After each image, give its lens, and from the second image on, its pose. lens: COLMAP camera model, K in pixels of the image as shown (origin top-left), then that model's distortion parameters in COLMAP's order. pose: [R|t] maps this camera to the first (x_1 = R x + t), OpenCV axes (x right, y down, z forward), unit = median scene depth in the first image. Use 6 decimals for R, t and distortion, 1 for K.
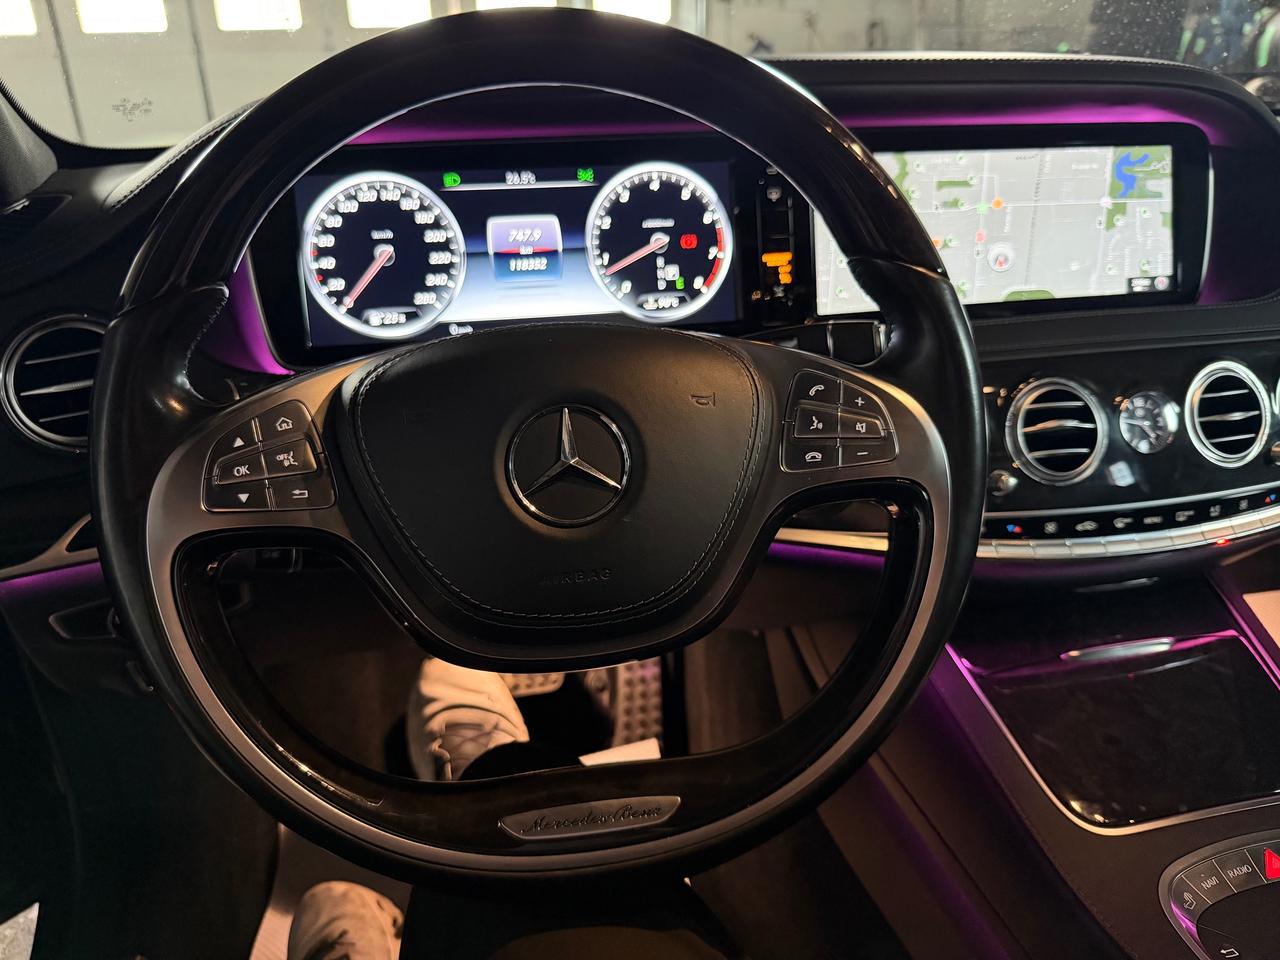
lens RADIAL K [[907.7, 0, 638.4], [0, 907.7, 484.7], [0, 0, 1]] dist [0.015327, -0.034527]
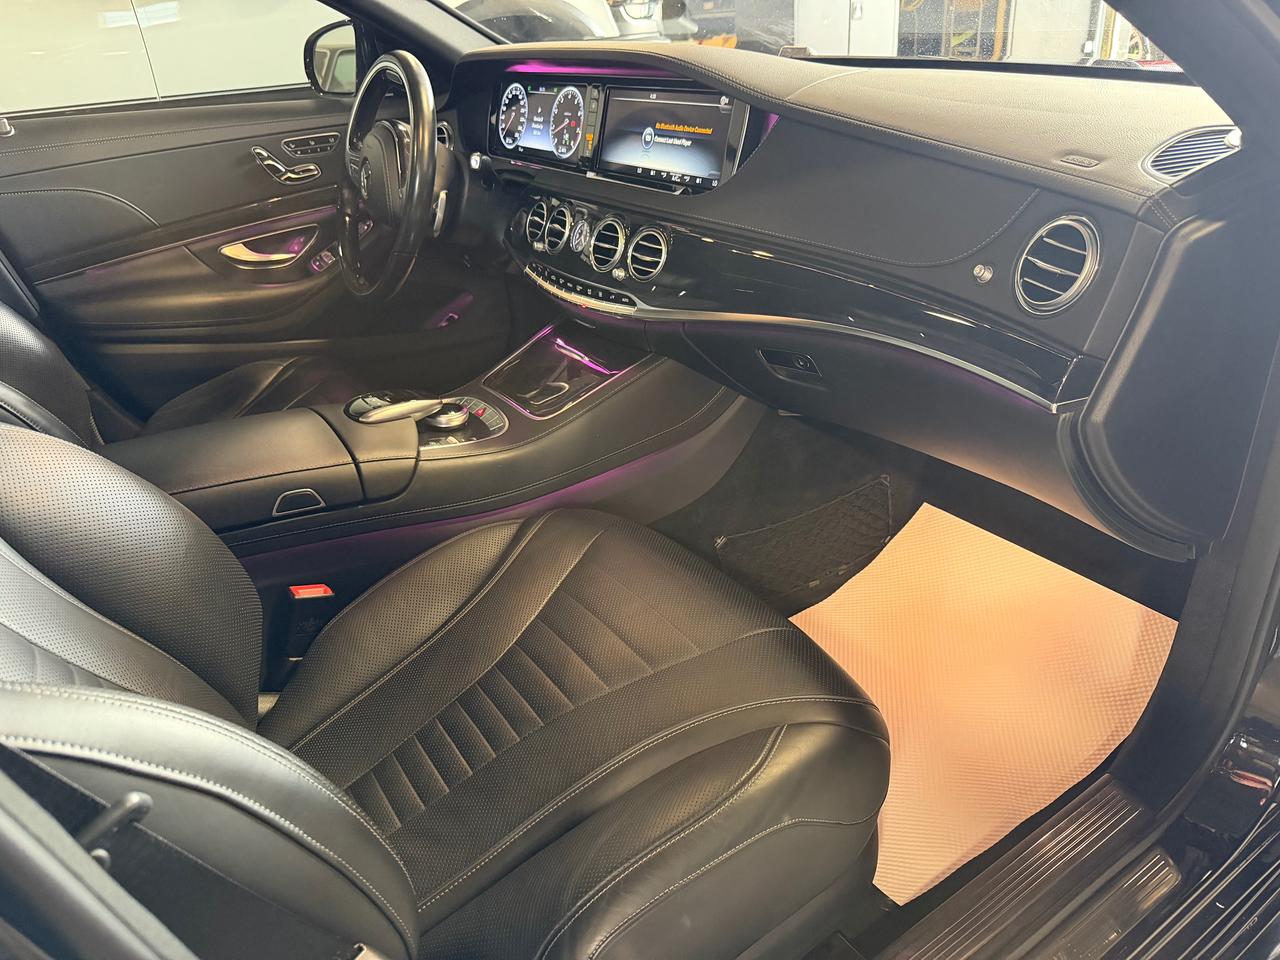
lens RADIAL K [[907.7, 0, 639.0], [0, 907.7, 472.0], [0, 0, 1]] dist [0.015327, -0.034527]
pose [[0.379321, 0.418131, -0.825398, 2.393133], [-0.310313, 0.897891, 0.312247, -0.258520], [0.871677, 0.137690, 0.470340, 0.229639]]
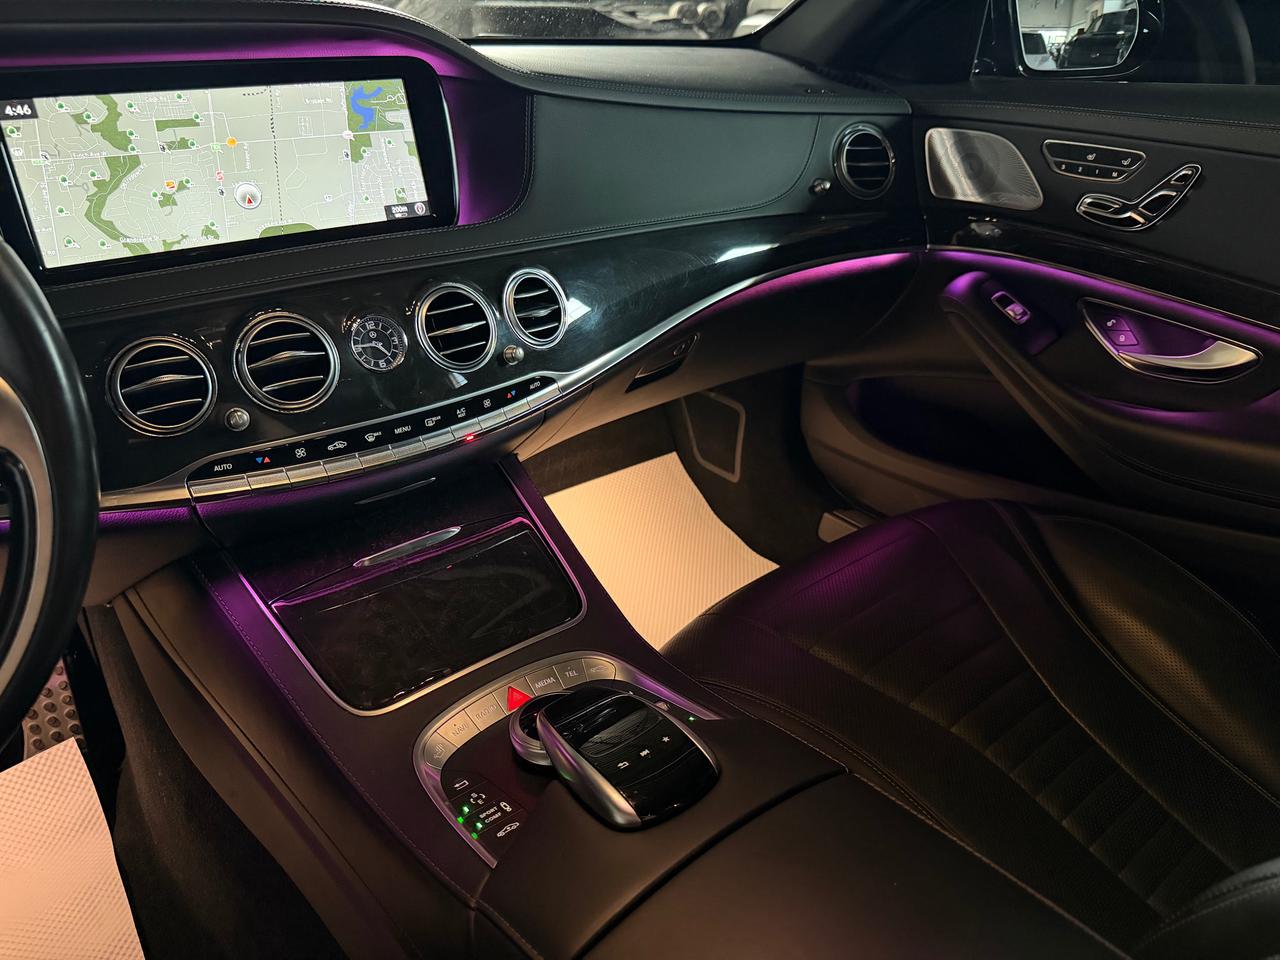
lens RADIAL K [[907.7, 0, 639.5], [0, 907.7, 483.5], [0, 0, 1]] dist [0.015327, -0.034527]
pose [[0.891413, -0.191143, 0.410911, 0.345456], [0.156853, 0.980790, 0.115963, 0.019606], [-0.425183, -0.038919, 0.904270, -0.131501]]
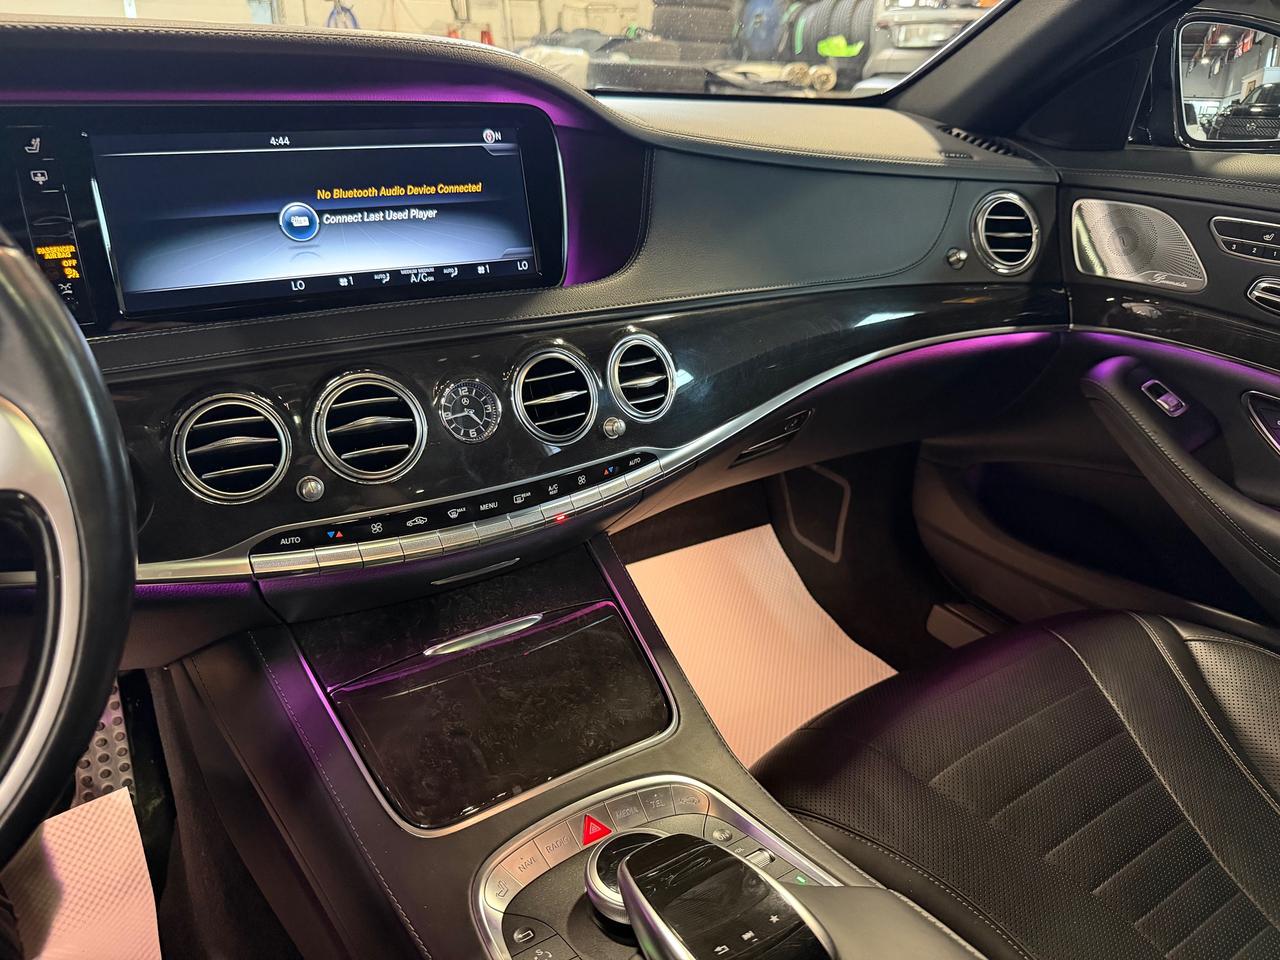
lens RADIAL K [[907.7, 0, 645.5], [0, 907.7, 481.0], [0, 0, 1]] dist [0.015327, -0.034527]
pose [[0.931616, -0.110124, 0.346359, 0.373434], [0.098601, 0.993831, 0.050774, -0.022475], [-0.349814, -0.013151, 0.936727, -0.000443]]
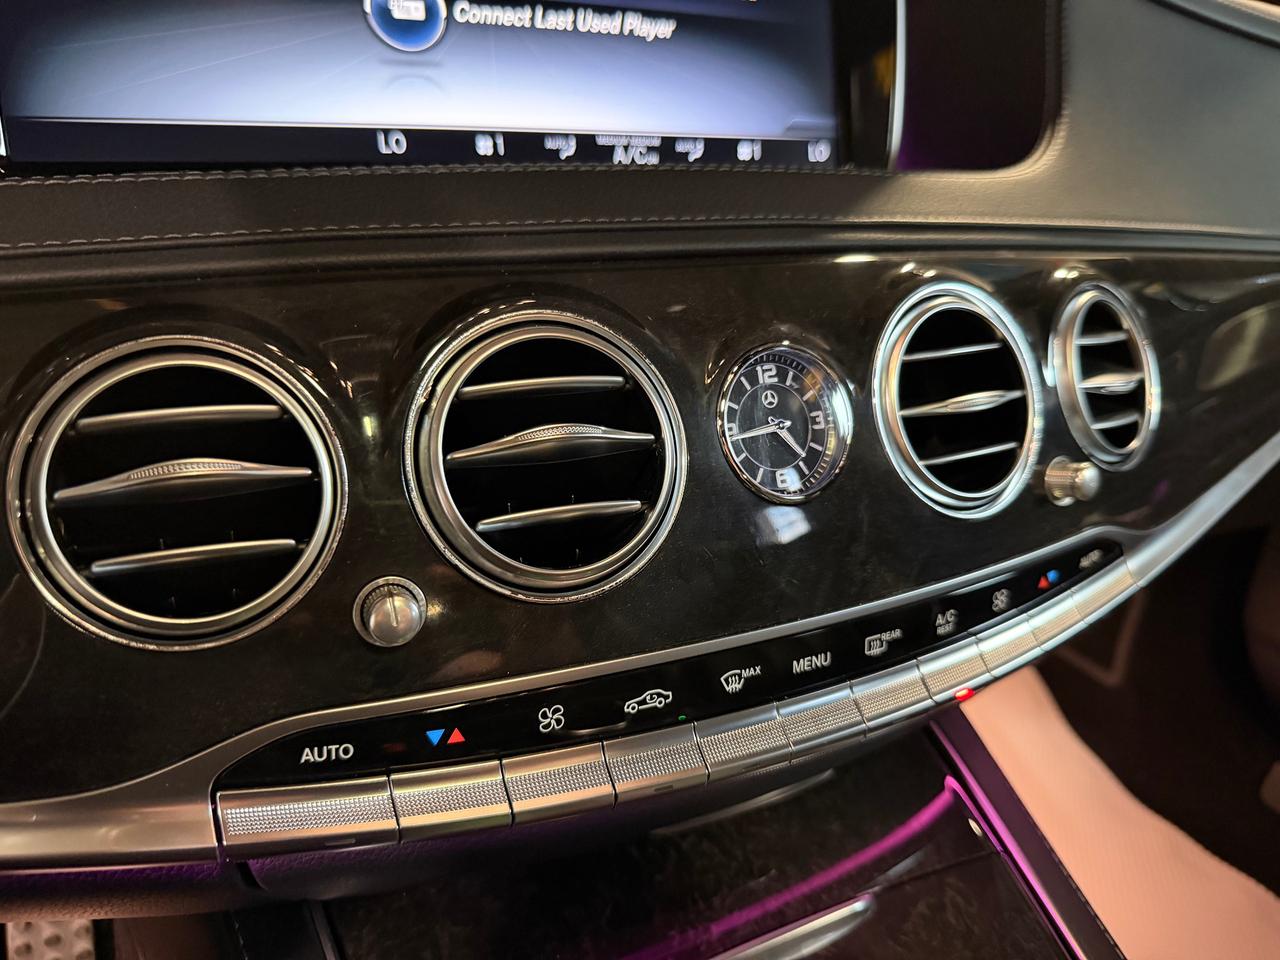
lens RADIAL K [[907.7, 0, 615.2], [0, 907.7, 486.6], [0, 0, 1]] dist [0.015327, -0.034527]
pose [[0.968118, -0.044937, 0.246432, 0.374959], [0.044444, 0.998983, 0.007563, -0.045384], [-0.246522, 0.003631, 0.969131, 0.612338]]
